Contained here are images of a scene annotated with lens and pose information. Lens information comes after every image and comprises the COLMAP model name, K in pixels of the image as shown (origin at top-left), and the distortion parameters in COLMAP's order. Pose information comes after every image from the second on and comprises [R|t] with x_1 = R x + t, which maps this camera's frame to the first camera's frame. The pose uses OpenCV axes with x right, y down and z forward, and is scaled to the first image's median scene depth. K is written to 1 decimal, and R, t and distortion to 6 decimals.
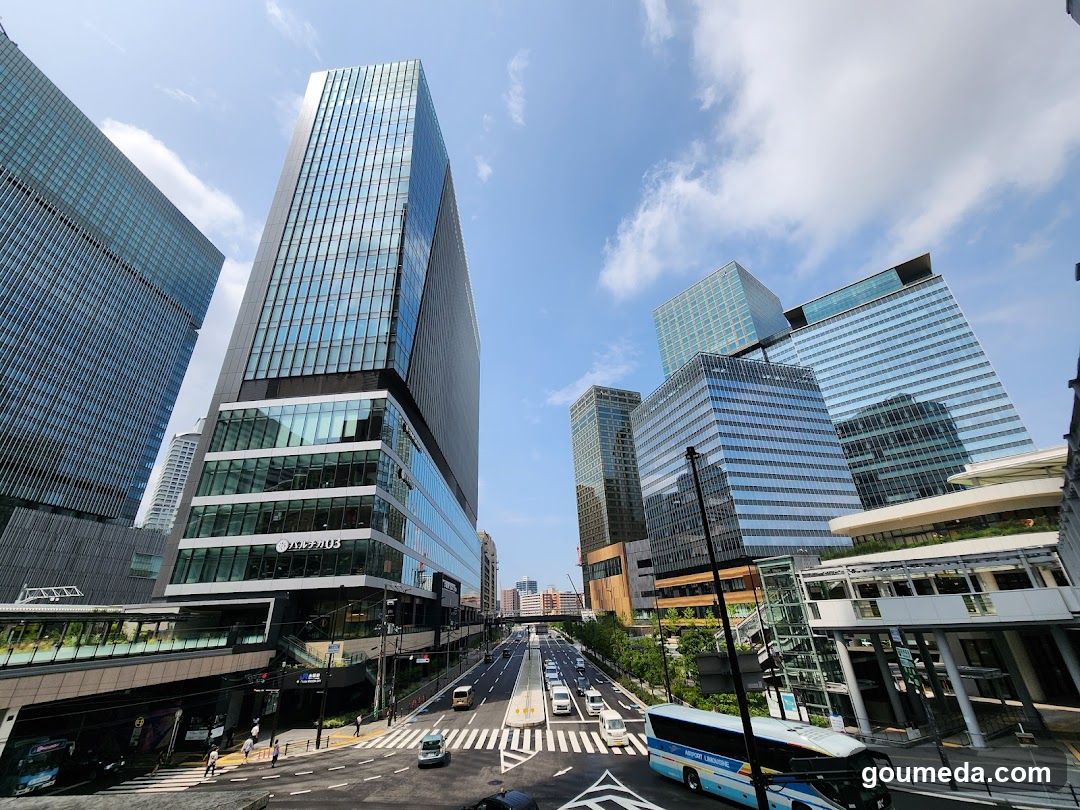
lens RADIAL K [[443.2, 0, 540.9], [0, 443.2, 404.1], [0, 0, 1]] dist [-0.000200, 0.001578]
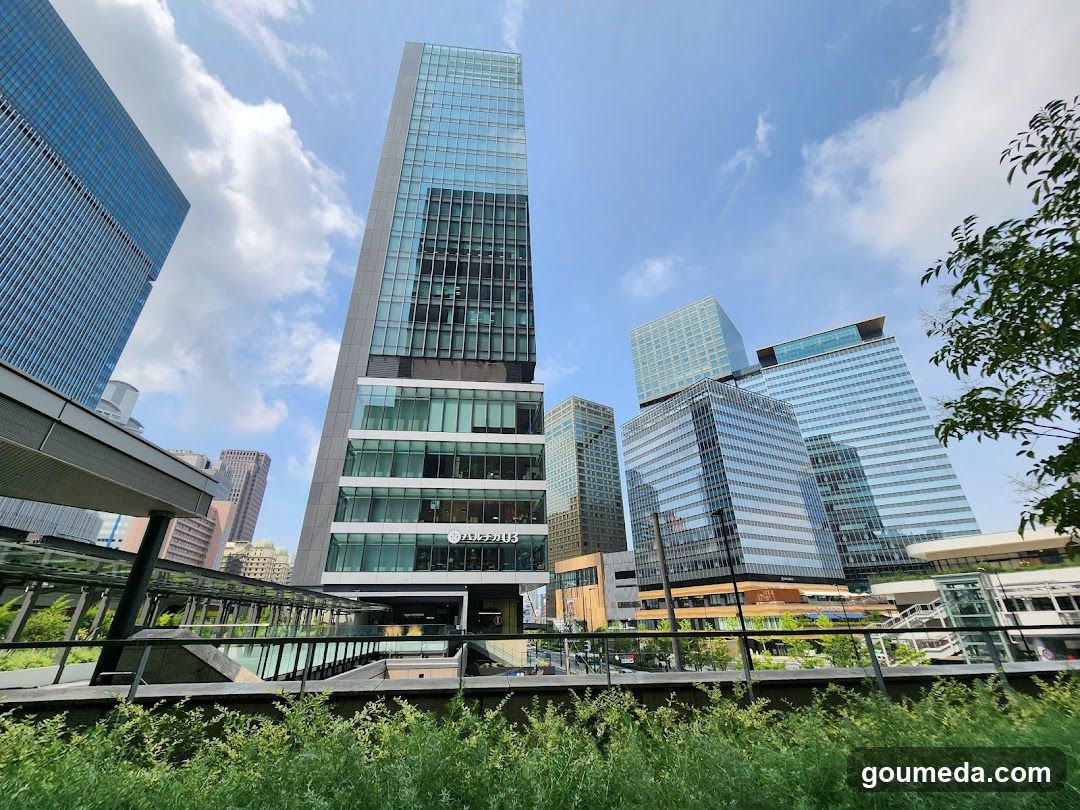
lens RADIAL K [[443.2, 0, 571.1], [0, 443.2, 403.8], [0, 0, 1]] dist [-0.000200, 0.001578]
pose [[0.979645, 0.111834, 0.166699, -0.112160], [-0.108763, 0.993688, -0.027467, 0.007948], [-0.168719, 0.008777, 0.985625, 0.005354]]
